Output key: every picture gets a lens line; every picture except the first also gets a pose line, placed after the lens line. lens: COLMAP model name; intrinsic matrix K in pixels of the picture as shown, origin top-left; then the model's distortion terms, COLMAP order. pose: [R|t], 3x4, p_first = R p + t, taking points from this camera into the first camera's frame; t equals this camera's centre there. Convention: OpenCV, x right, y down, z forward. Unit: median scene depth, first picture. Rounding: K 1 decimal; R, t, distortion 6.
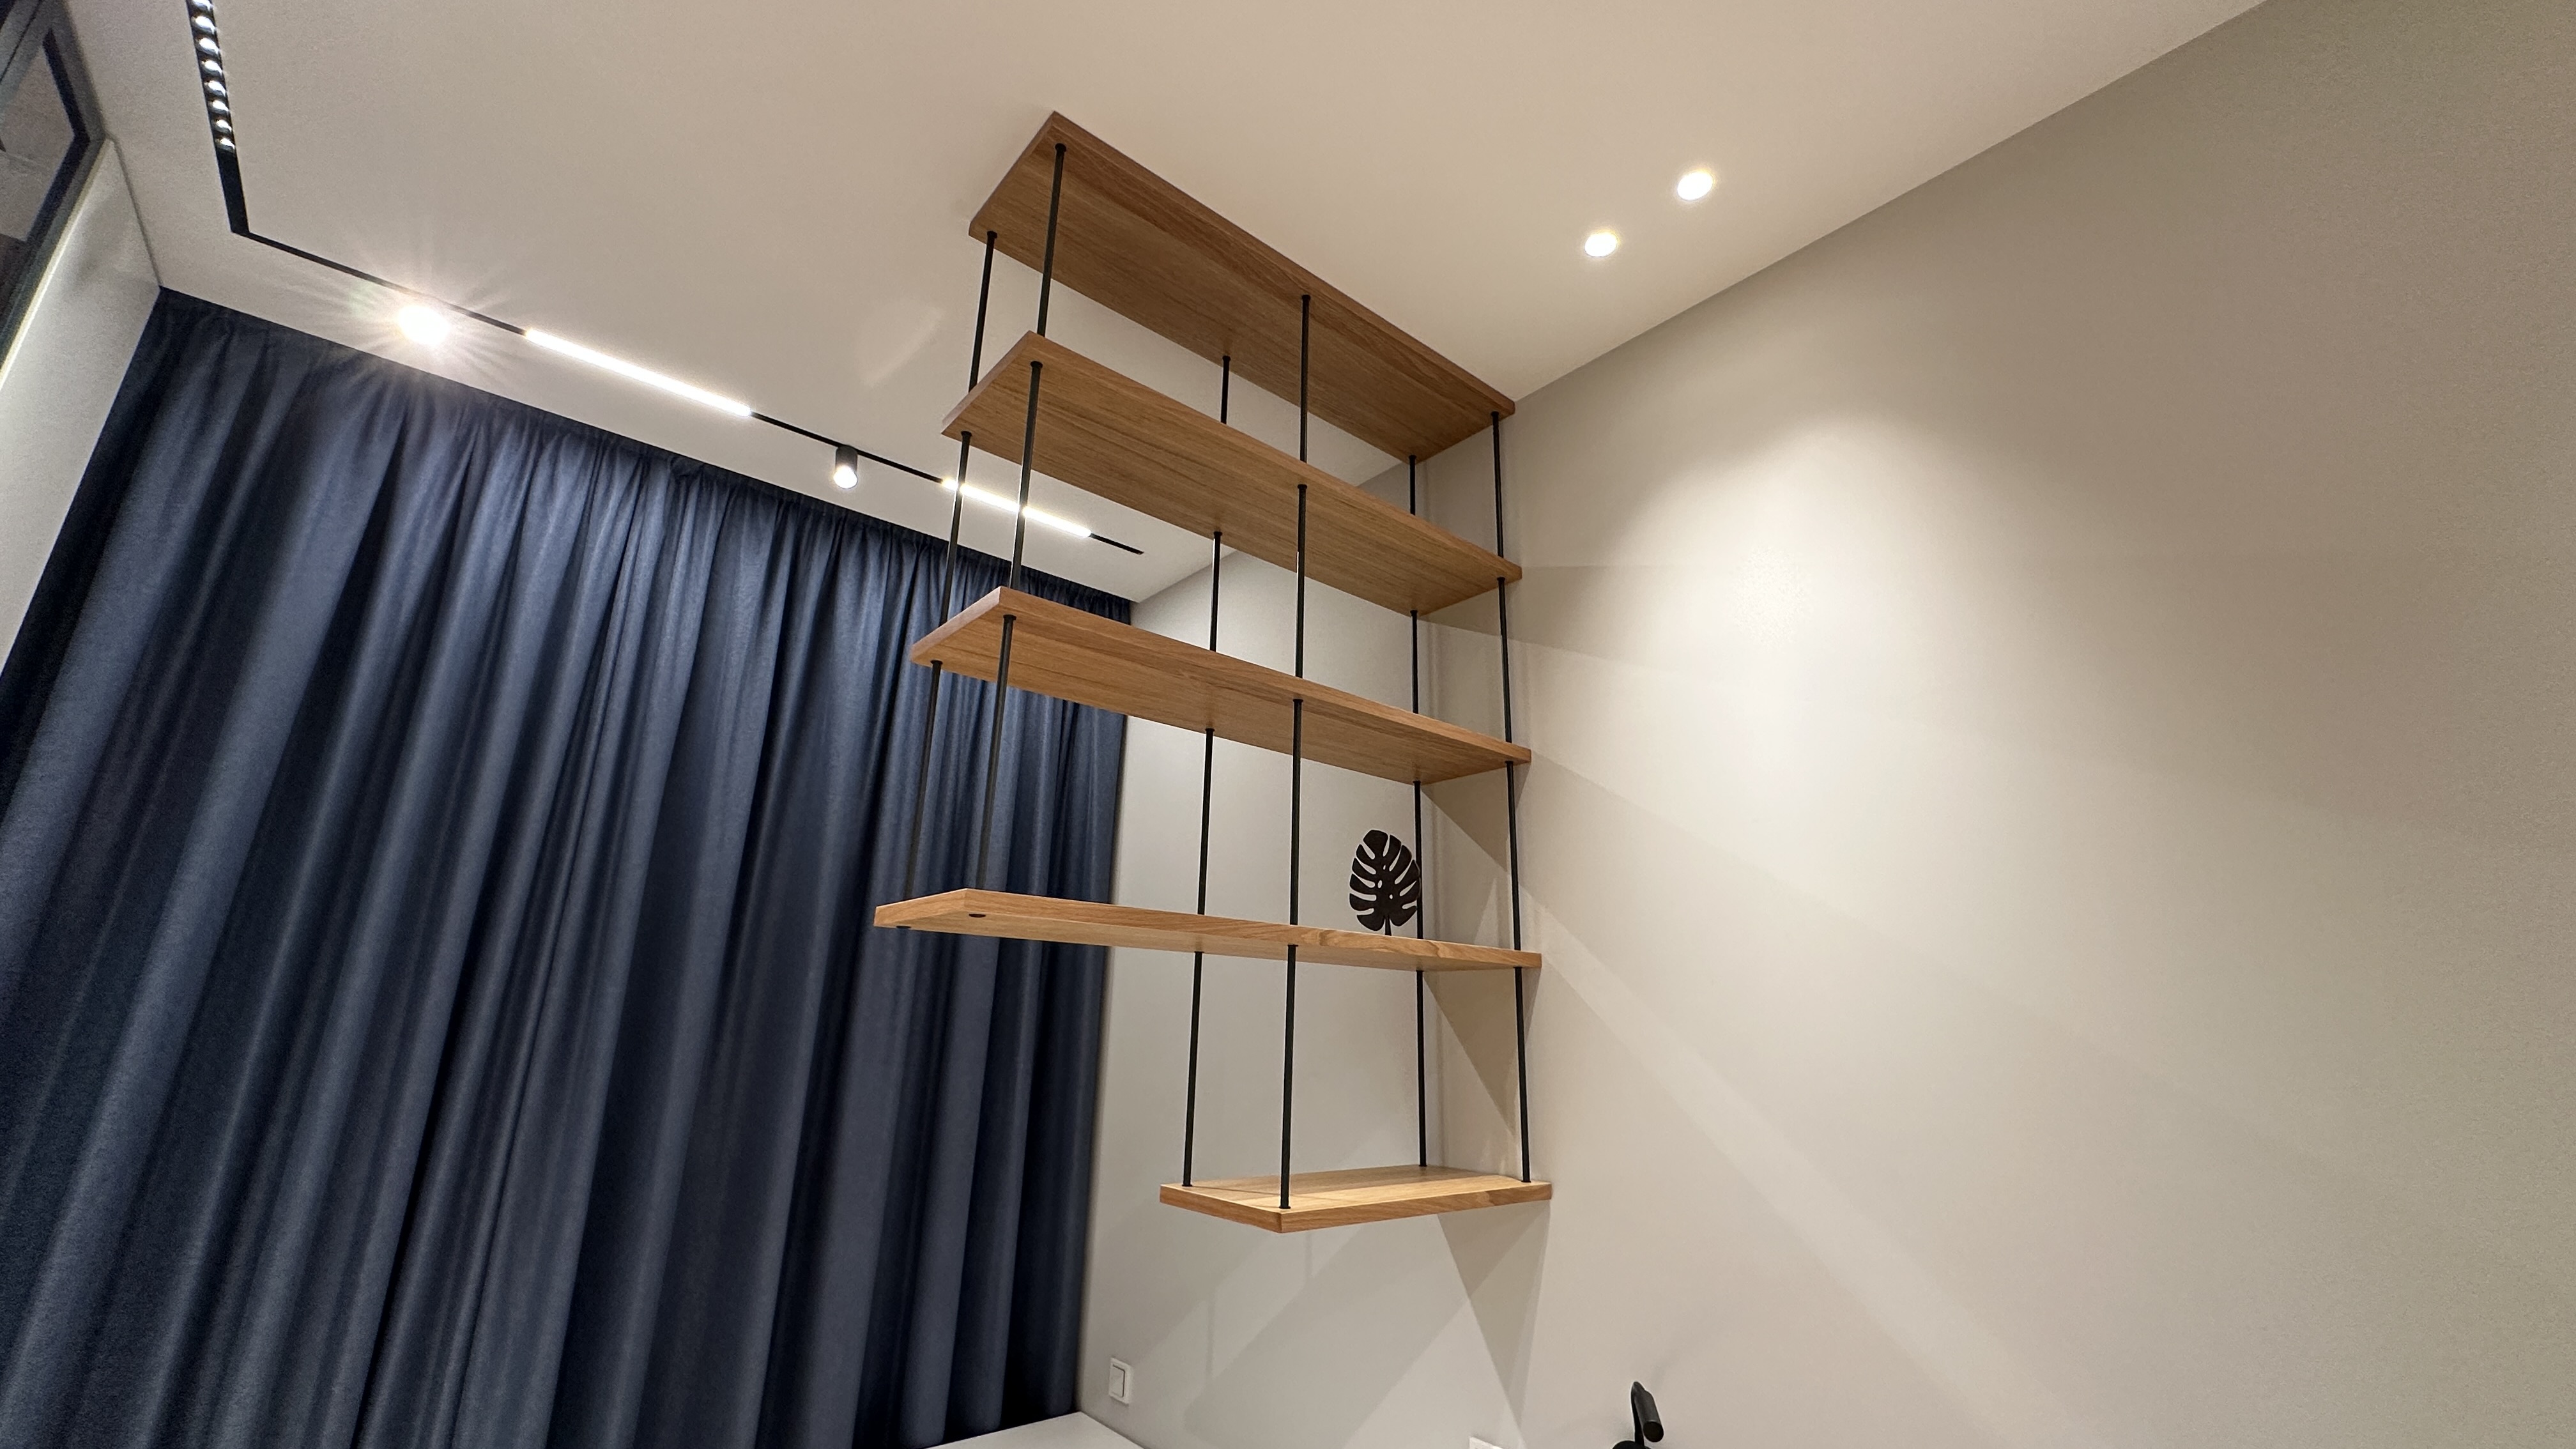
lens RADIAL K [[1031.5, 0, 1287.5], [0, 1031.5, 723.5], [0, 0, 1]] dist [-0.002345, 0.000690]
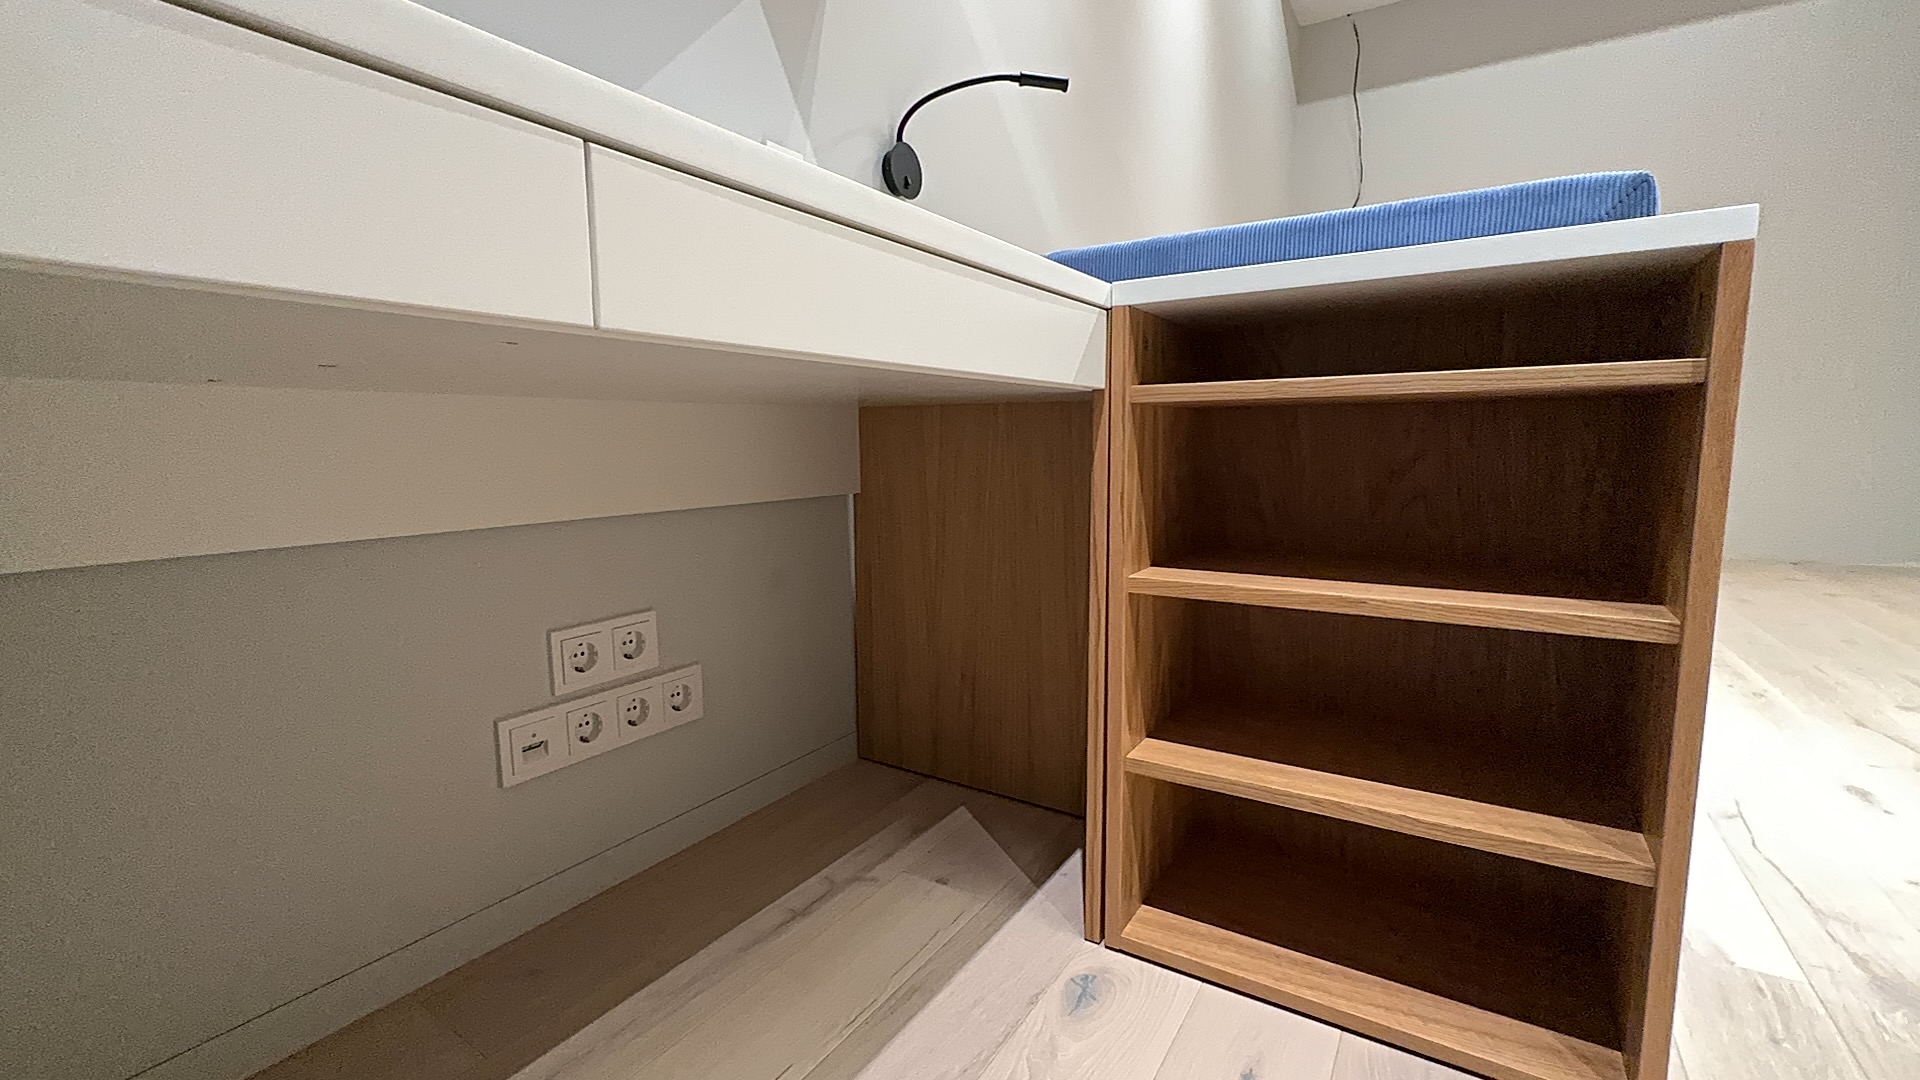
lens RADIAL K [[790.9, 0, 952.2], [0, 790.9, 542.8], [0, 0, 1]] dist [-0.019225, 0.000035]
pose [[-0.277089, -0.144094, 0.949978, -0.487409], [-0.261361, 0.962715, 0.069792, 0.817102], [-0.924614, -0.228949, -0.304419, 0.852831]]
